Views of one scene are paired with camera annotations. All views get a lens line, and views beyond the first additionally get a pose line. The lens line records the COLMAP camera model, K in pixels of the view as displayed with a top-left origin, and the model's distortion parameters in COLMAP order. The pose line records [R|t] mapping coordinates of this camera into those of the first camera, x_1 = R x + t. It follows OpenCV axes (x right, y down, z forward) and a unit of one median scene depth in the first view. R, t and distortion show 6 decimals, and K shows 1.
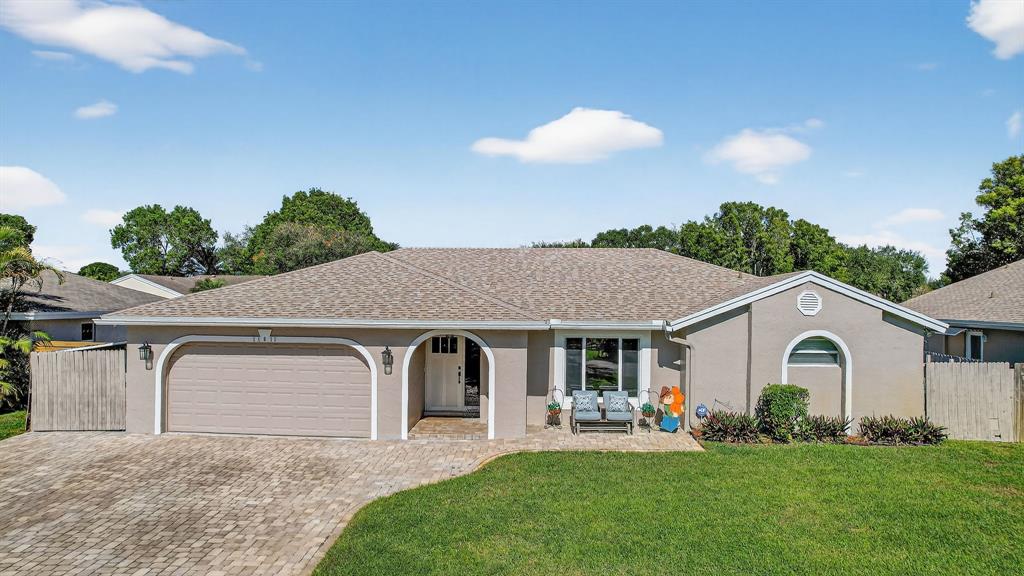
lens RADIAL K [[668.7, 0, 512.0], [0, 668.7, 288.0], [0, 0, 1]] dist [-0.102917, 0.092187]
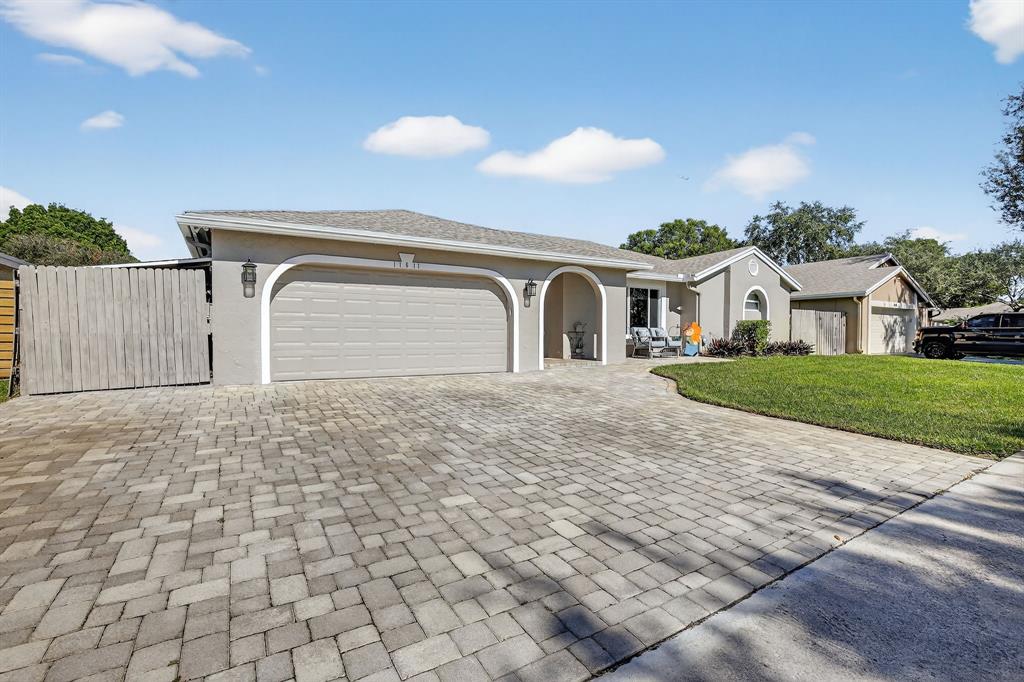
lens RADIAL K [[474.8, 0, 524.8], [0, 474.8, 328.2], [0, 0, 1]] dist [-0.030136, 0.006702]
pose [[0.835273, -0.003806, 0.549822, -0.585932], [0.000872, 0.999984, 0.005597, 0.156304], [-0.549834, -0.004196, 0.835263, 0.383985]]
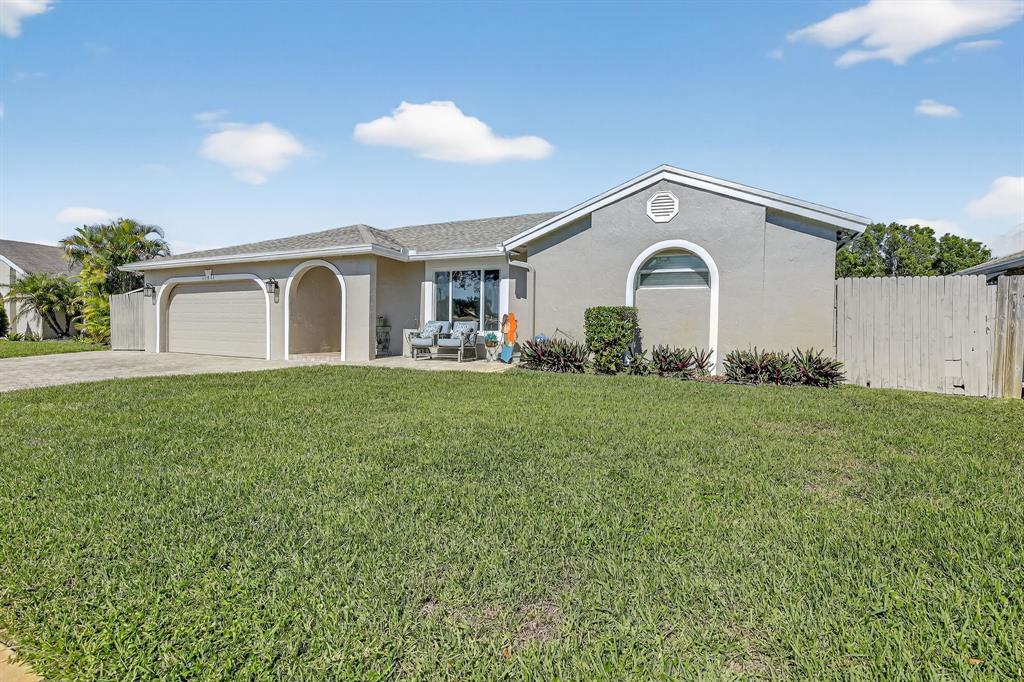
lens RADIAL K [[479.9, 0, 525.5], [0, 479.9, 329.1], [0, 0, 1]] dist [-0.045948, 0.000642]
pose [[0.923580, 0.003063, -0.383393, 0.521928], [0.001437, 0.999933, 0.011451, 0.164408], [0.383402, -0.011127, 0.923514, 0.401386]]
